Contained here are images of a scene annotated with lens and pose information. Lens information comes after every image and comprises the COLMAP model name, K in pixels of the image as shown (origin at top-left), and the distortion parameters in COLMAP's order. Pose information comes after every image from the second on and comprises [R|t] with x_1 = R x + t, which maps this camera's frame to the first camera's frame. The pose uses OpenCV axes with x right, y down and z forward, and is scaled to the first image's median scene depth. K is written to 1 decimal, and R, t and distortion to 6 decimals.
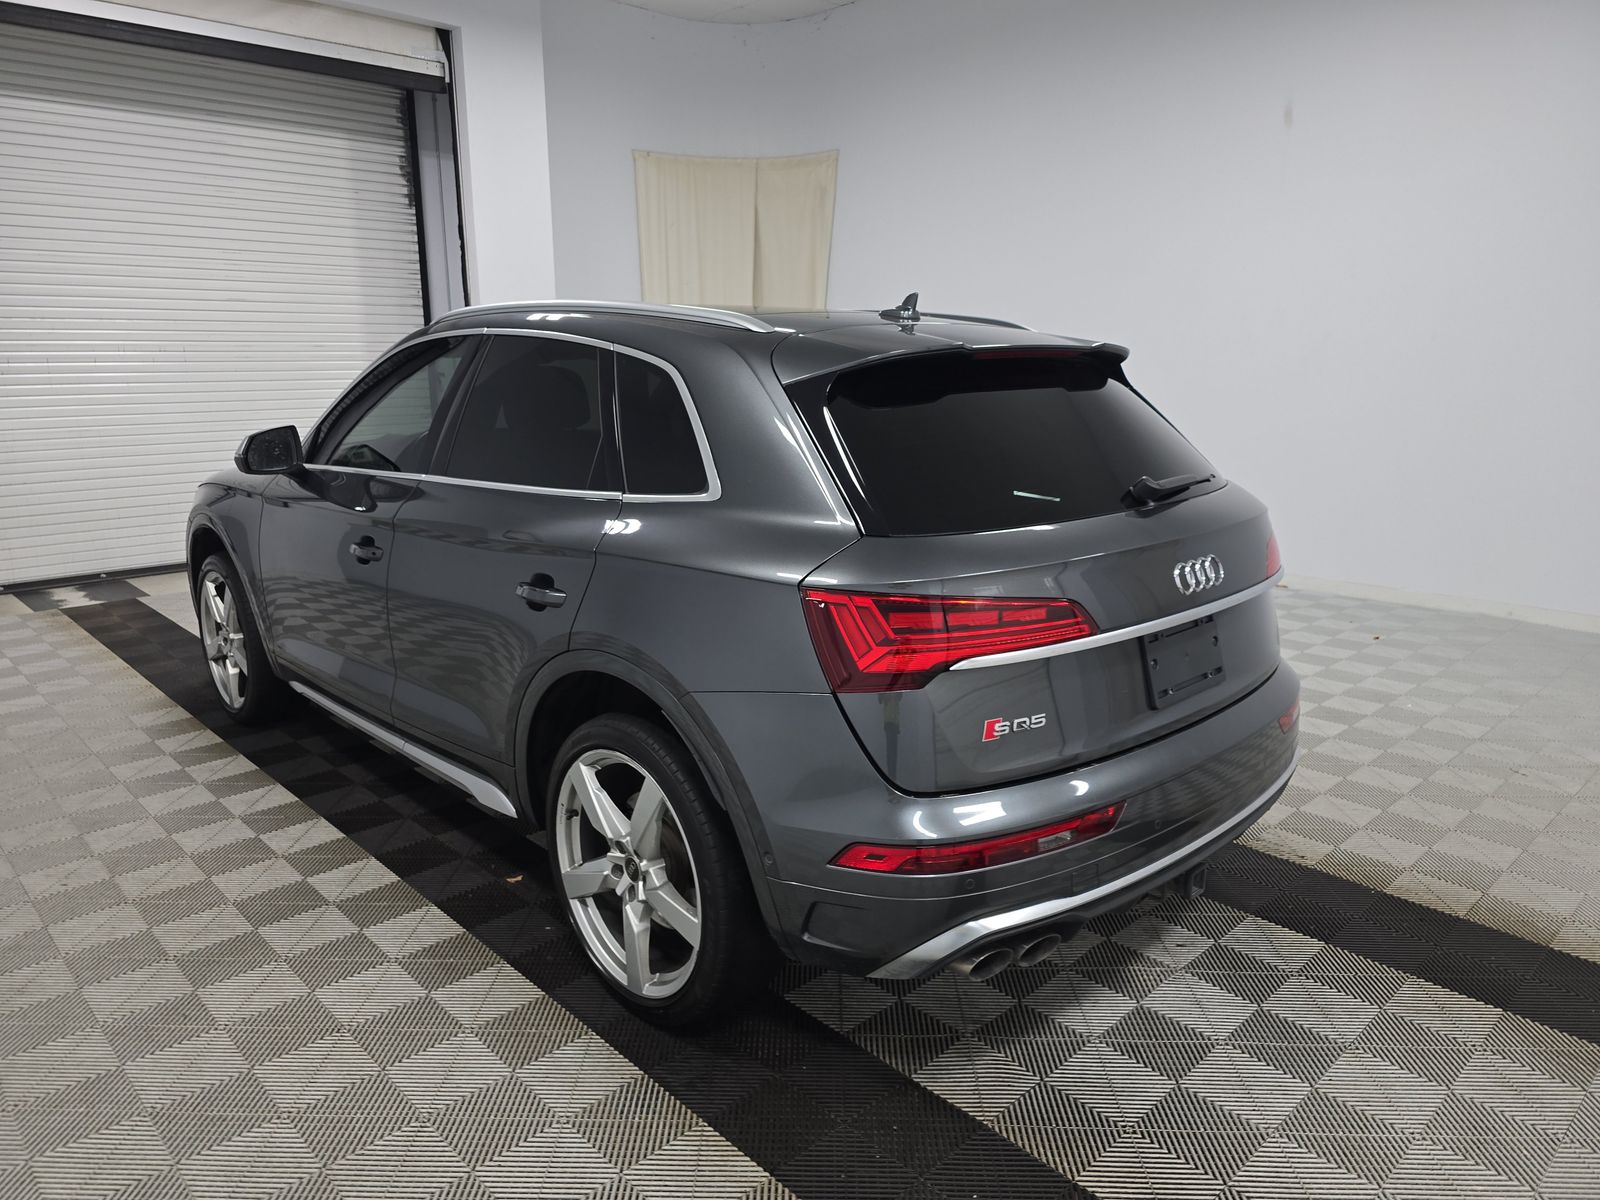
lens RADIAL K [[1089.8, 0, 800.0], [0, 1089.8, 600.0], [0, 0, 1]] dist [0.007570, 0.001103]
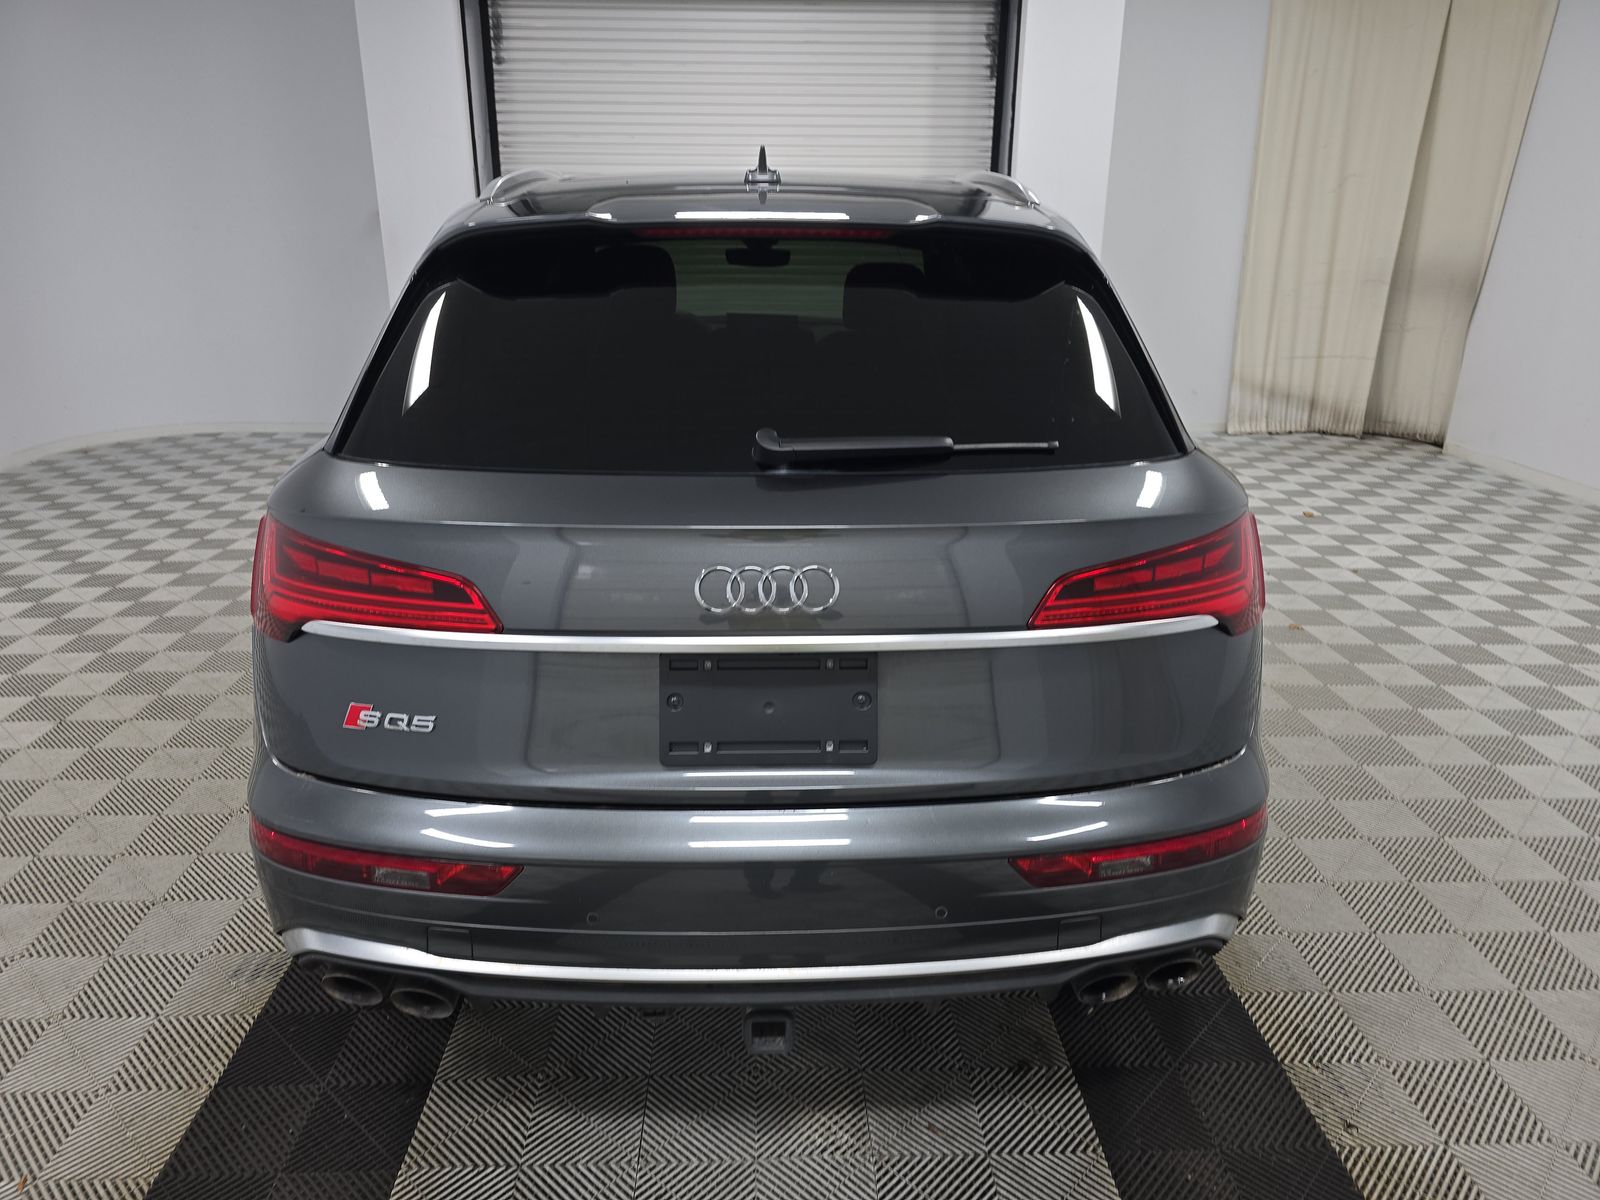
lens RADIAL K [[1089.8, 0, 800.0], [0, 1089.8, 600.0], [0, 0, 1]] dist [0.007570, 0.001103]
pose [[0.742311, 0.216716, -0.634041, 0.557470], [-0.153306, 0.976083, 0.154142, -0.083648], [0.652281, -0.017219, 0.757781, 0.376746]]
